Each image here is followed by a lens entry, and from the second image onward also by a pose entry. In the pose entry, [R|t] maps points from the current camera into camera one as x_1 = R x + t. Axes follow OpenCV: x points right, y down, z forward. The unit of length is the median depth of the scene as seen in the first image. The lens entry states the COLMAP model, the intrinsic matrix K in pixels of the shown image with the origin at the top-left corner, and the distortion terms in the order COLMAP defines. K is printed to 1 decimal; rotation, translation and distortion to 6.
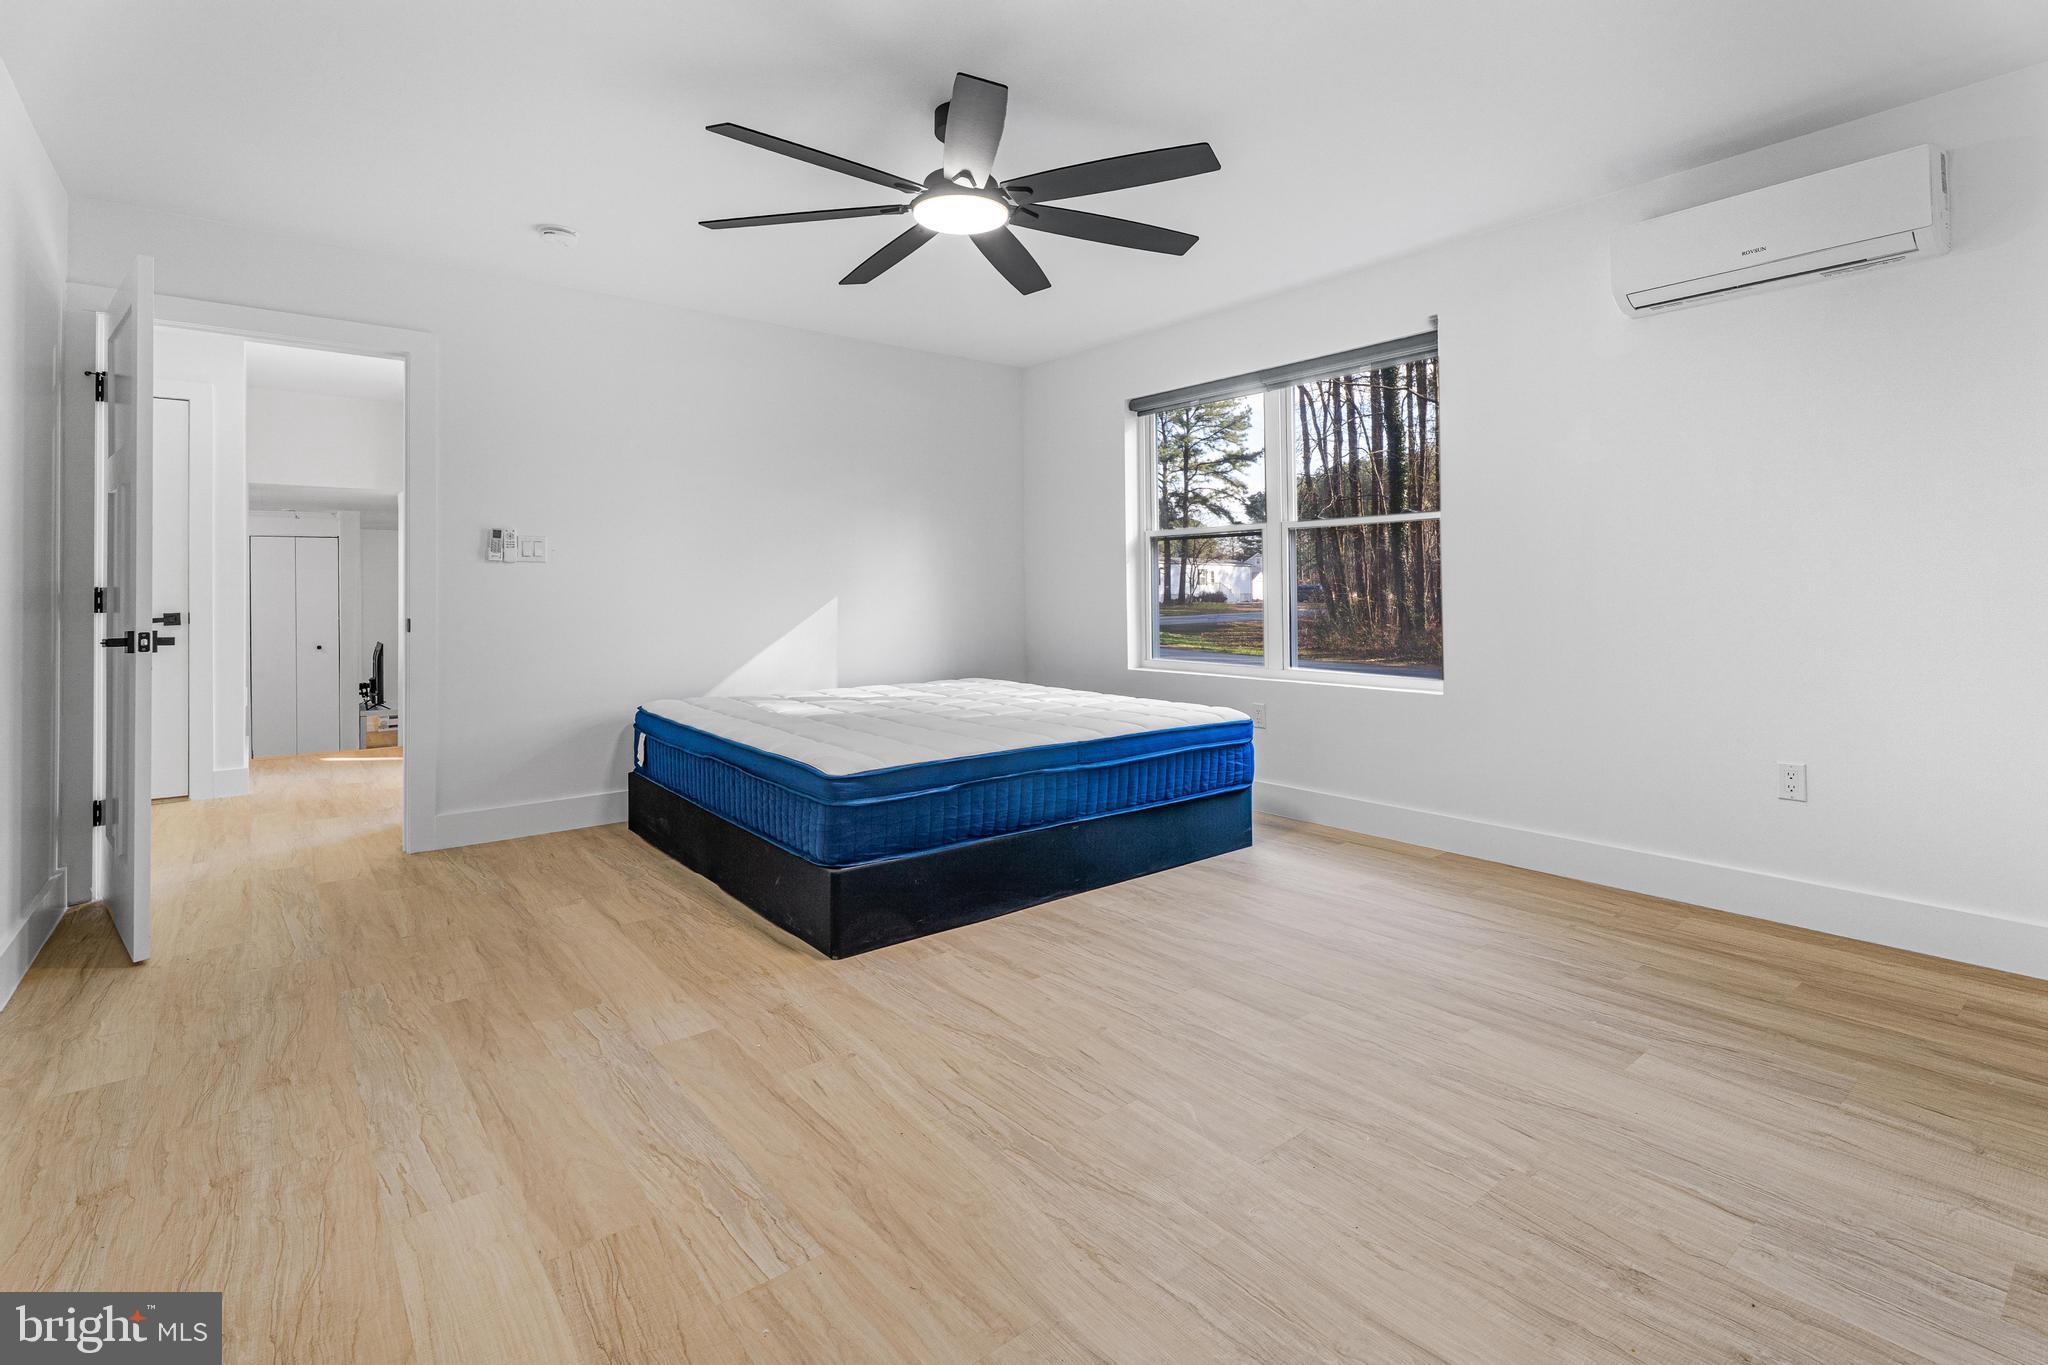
lens RADIAL K [[941.3, 0, 1044.8], [0, 941.3, 625.2], [0, 0, 1]] dist [-0.001552, 0.000414]
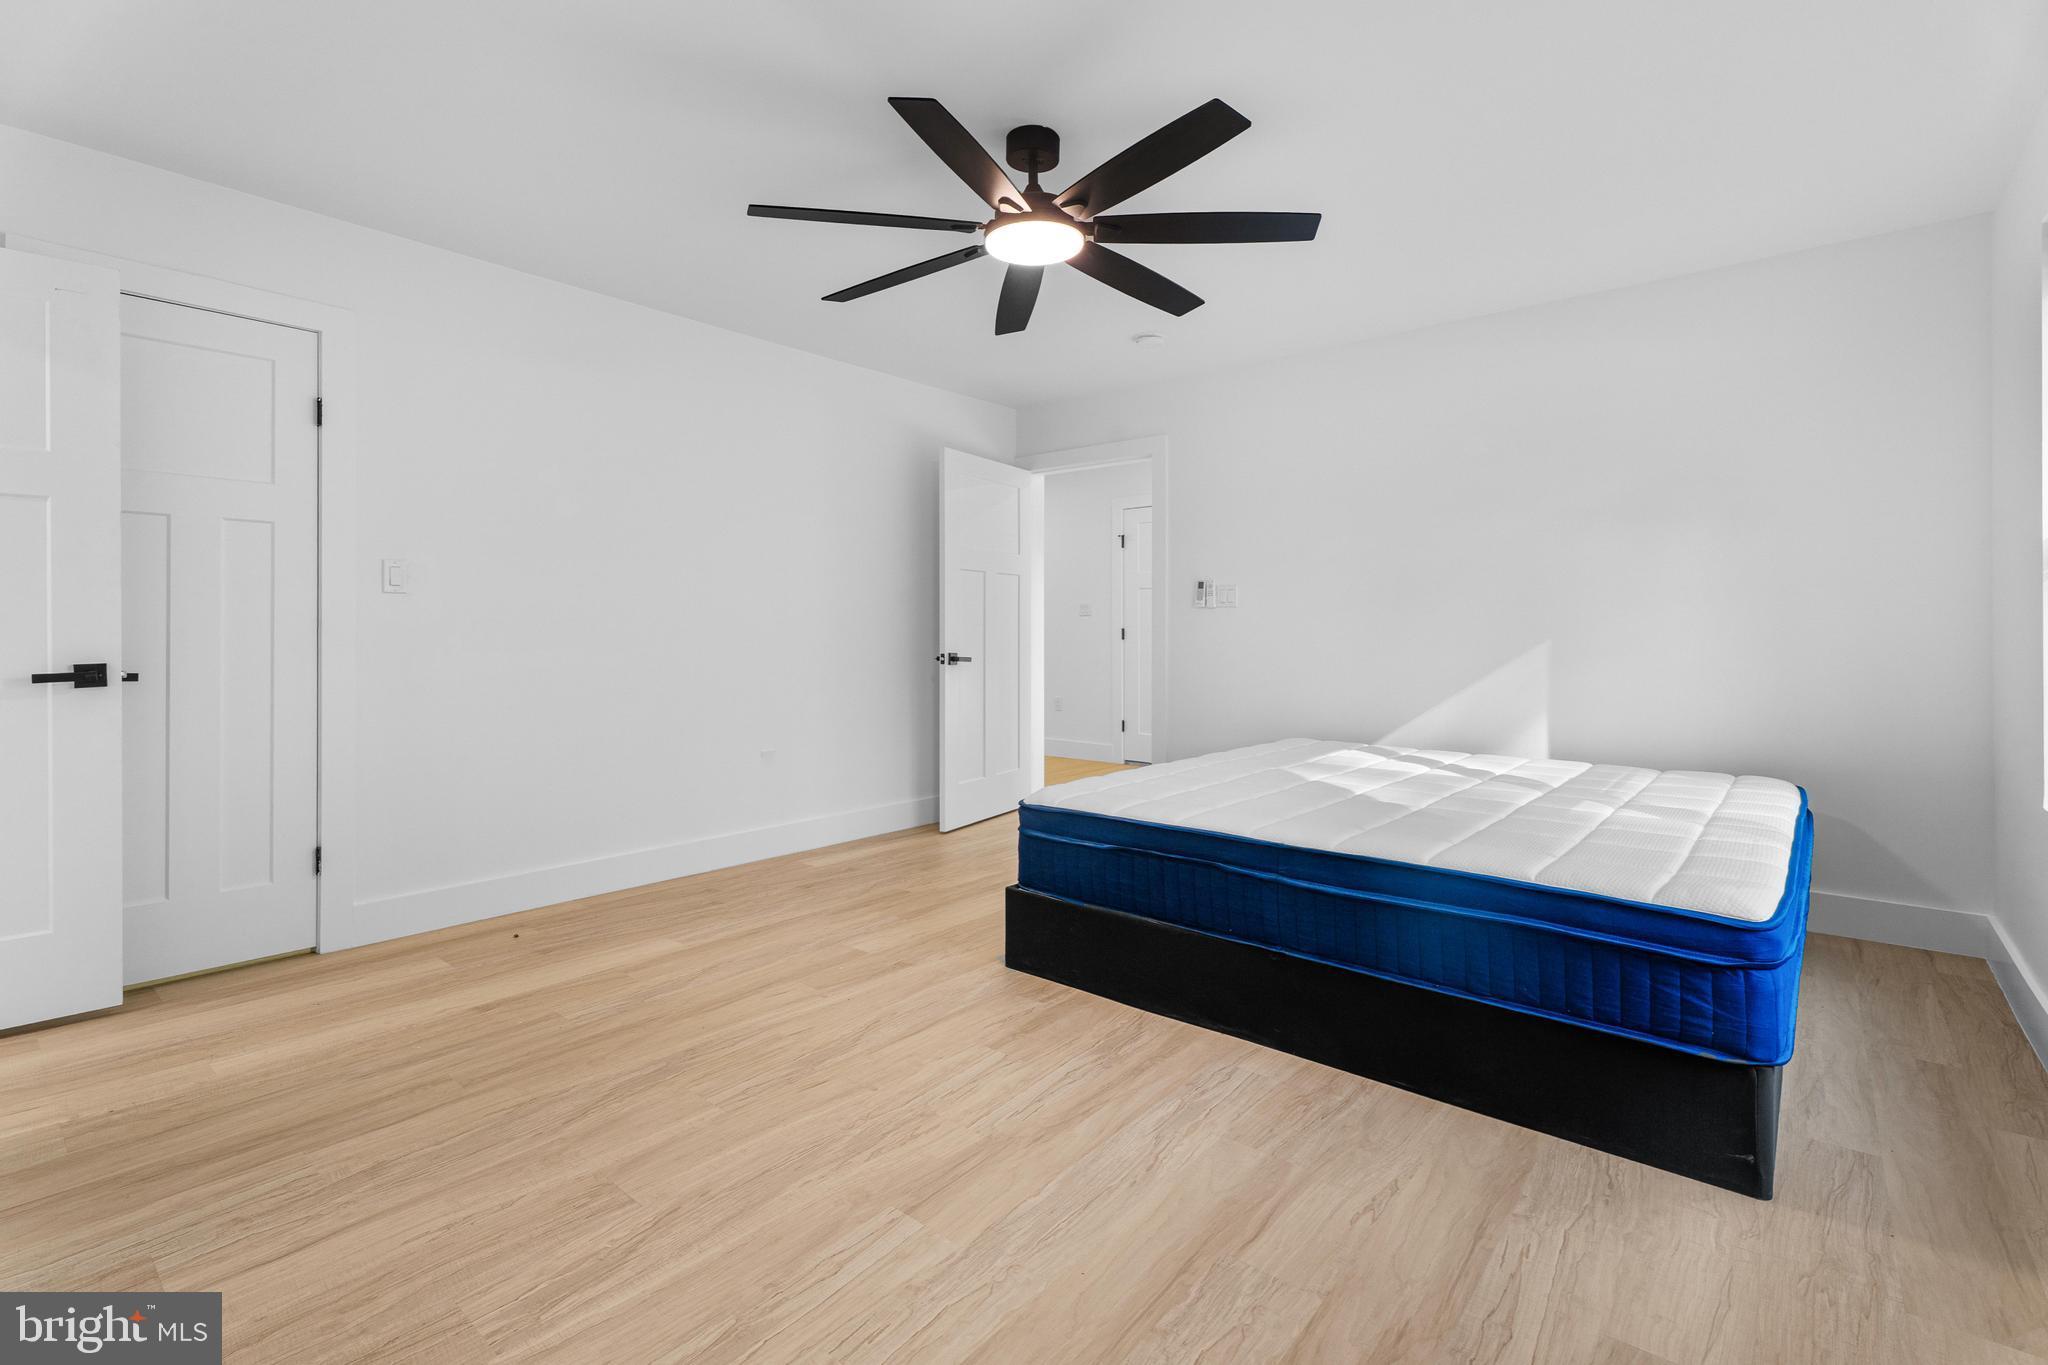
lens RADIAL K [[941.3, 0, 1044.8], [0, 941.3, 625.2], [0, 0, 1]] dist [-0.001552, 0.000414]
pose [[0.190608, 0.001410, -0.981665, 1.165847], [-0.037250, 0.999289, -0.005797, -0.057311], [0.980959, 0.037672, 0.190525, 1.078373]]
